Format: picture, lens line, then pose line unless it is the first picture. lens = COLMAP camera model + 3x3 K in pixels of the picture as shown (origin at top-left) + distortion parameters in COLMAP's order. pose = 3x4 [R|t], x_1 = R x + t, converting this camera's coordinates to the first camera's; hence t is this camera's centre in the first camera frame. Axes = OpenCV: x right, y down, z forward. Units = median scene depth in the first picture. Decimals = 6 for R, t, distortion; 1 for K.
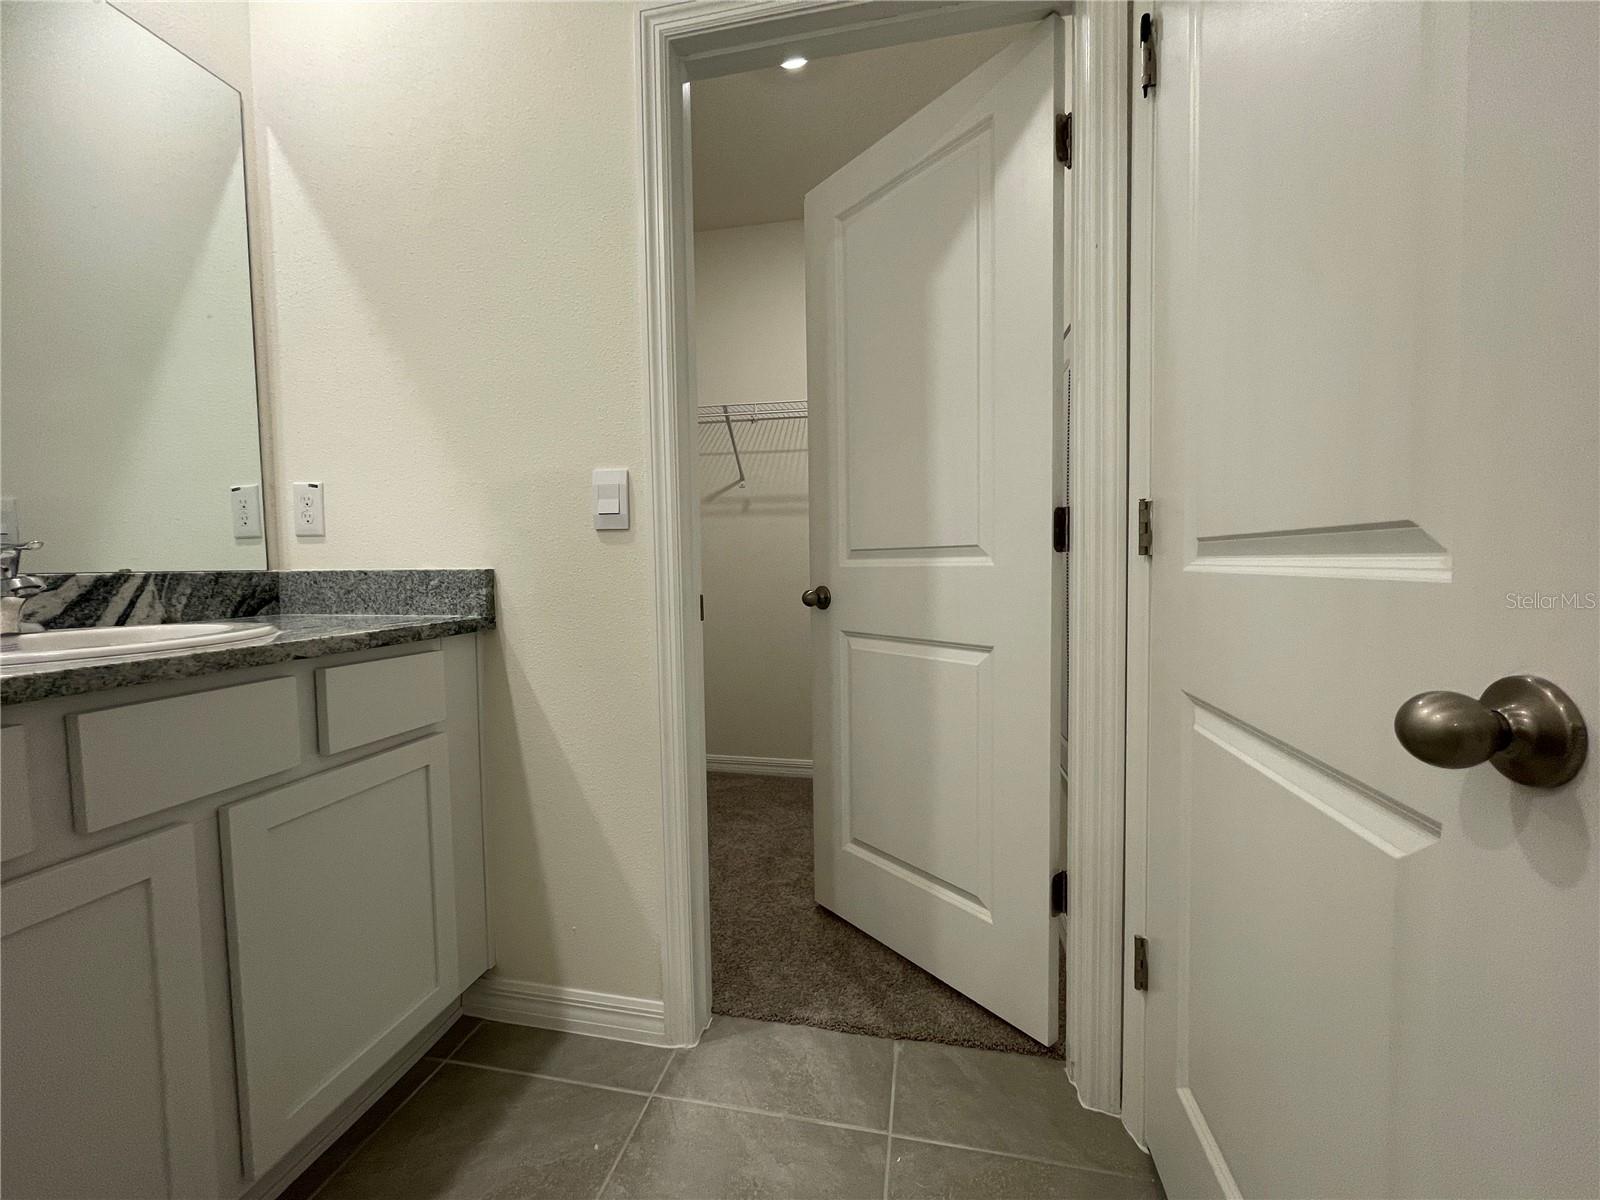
lens RADIAL K [[651.2, 0, 796.3], [0, 651.2, 599.5], [0, 0, 1]] dist [-0.001089, -0.000835]
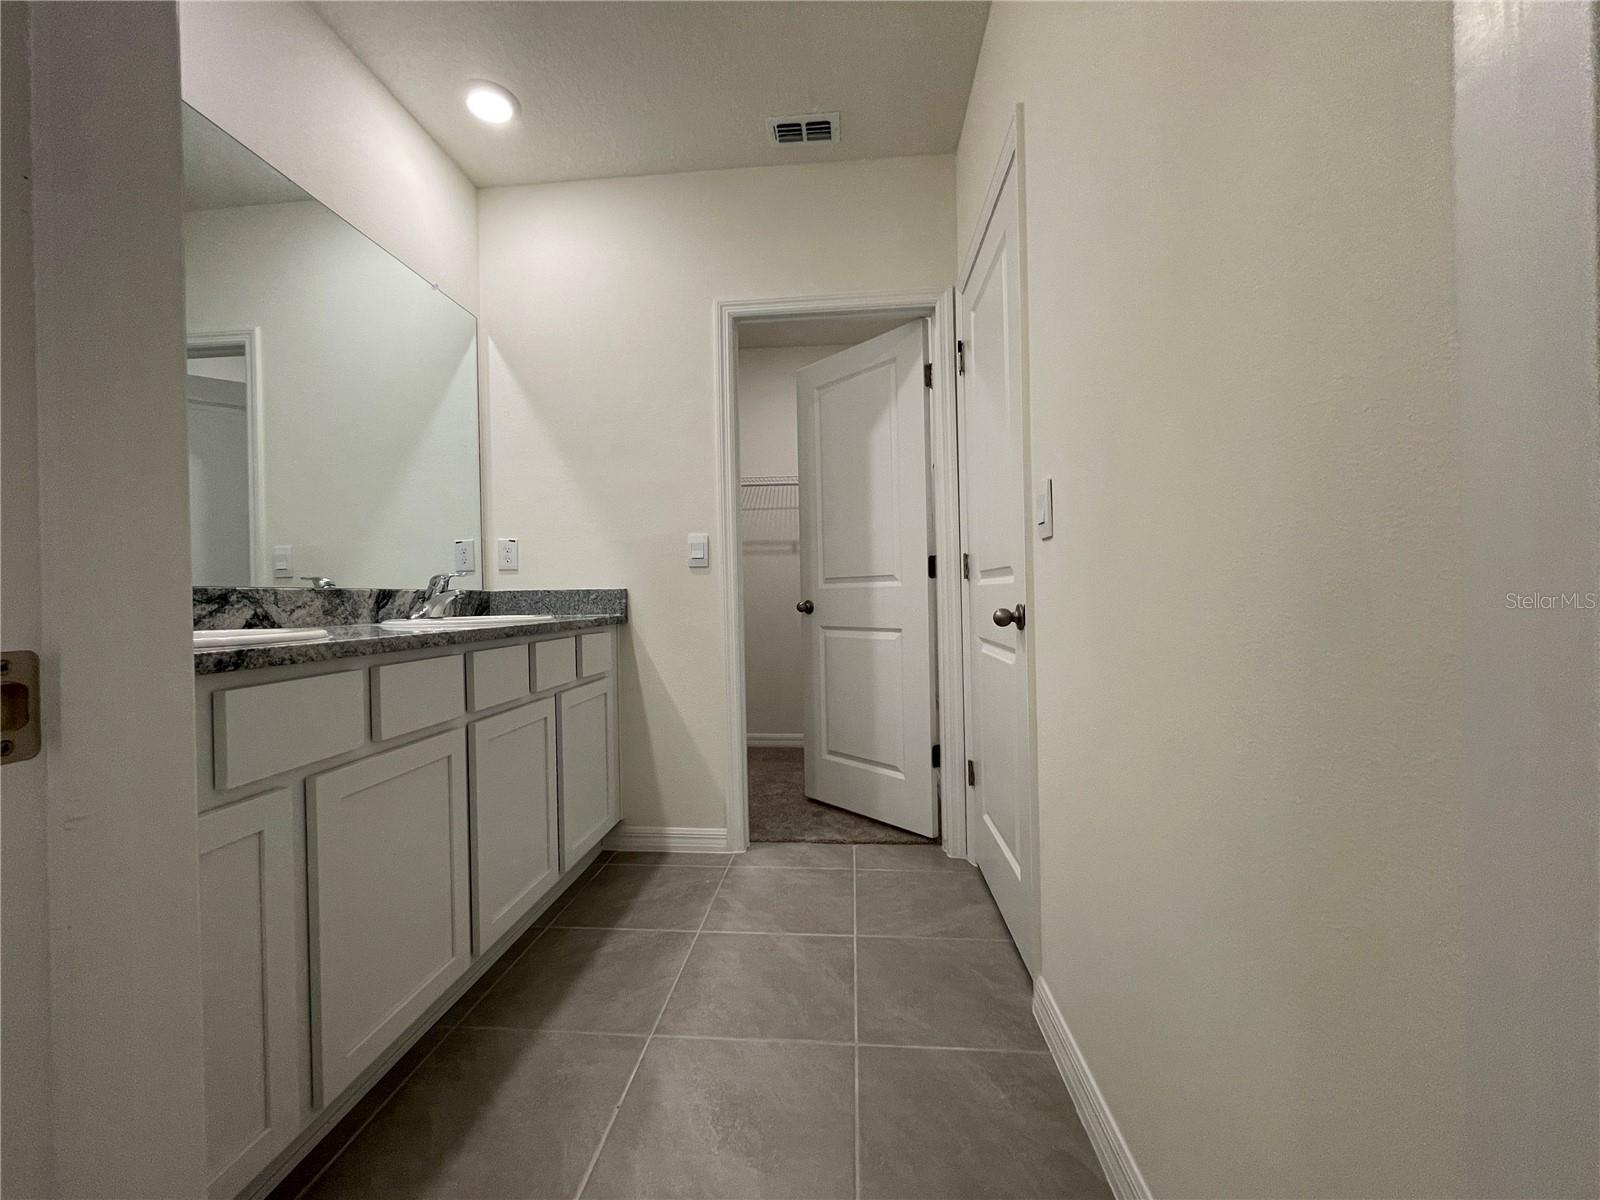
lens RADIAL K [[651.2, 0, 799.6], [0, 651.2, 596.2], [0, 0, 1]] dist [-0.001089, -0.000835]
pose [[0.992502, -0.005315, 0.122114, -0.229810], [0.012060, 0.998437, -0.054567, 0.082385], [-0.121633, 0.055630, 0.991015, -0.879197]]
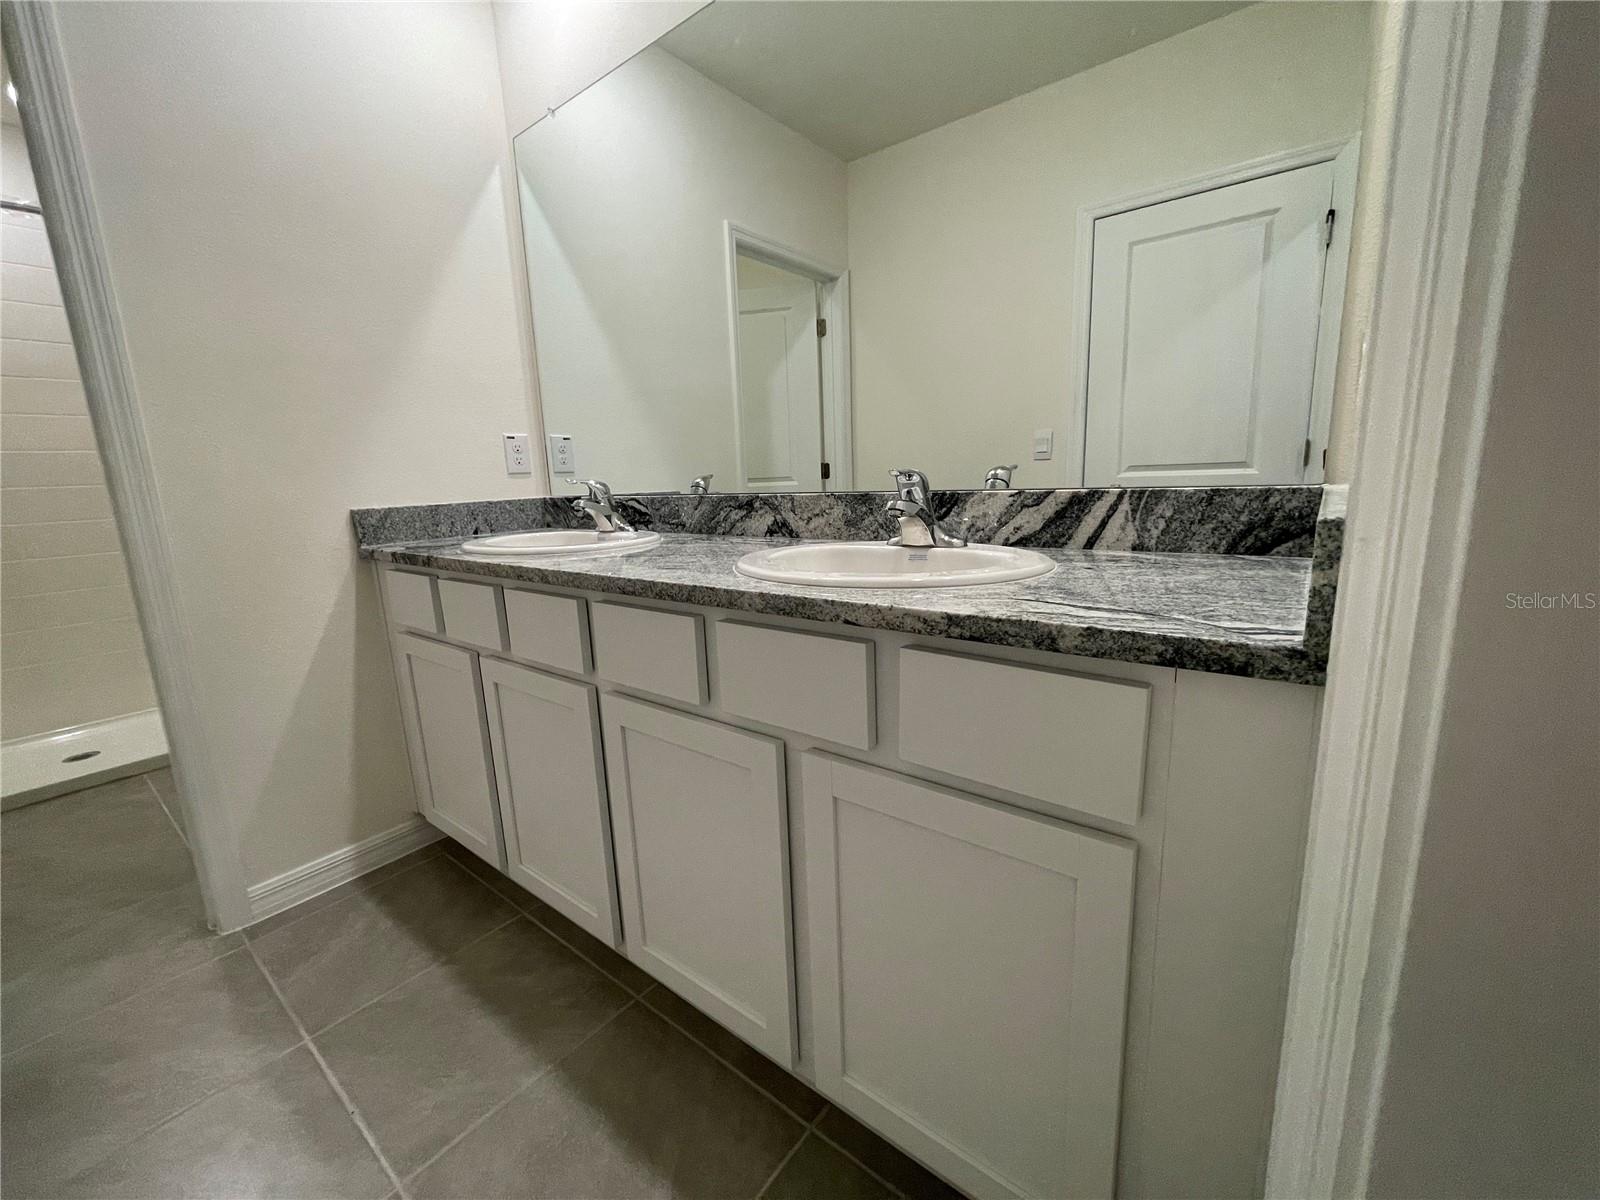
lens RADIAL K [[651.2, 0, 796.6], [0, 651.2, 602.9], [0, 0, 1]] dist [-0.001089, -0.000835]
pose [[-0.449768, 0.205482, -0.869187, -0.036716], [-0.002551, 0.972876, 0.231314, -0.086689], [0.893142, 0.106255, -0.437045, 0.949072]]
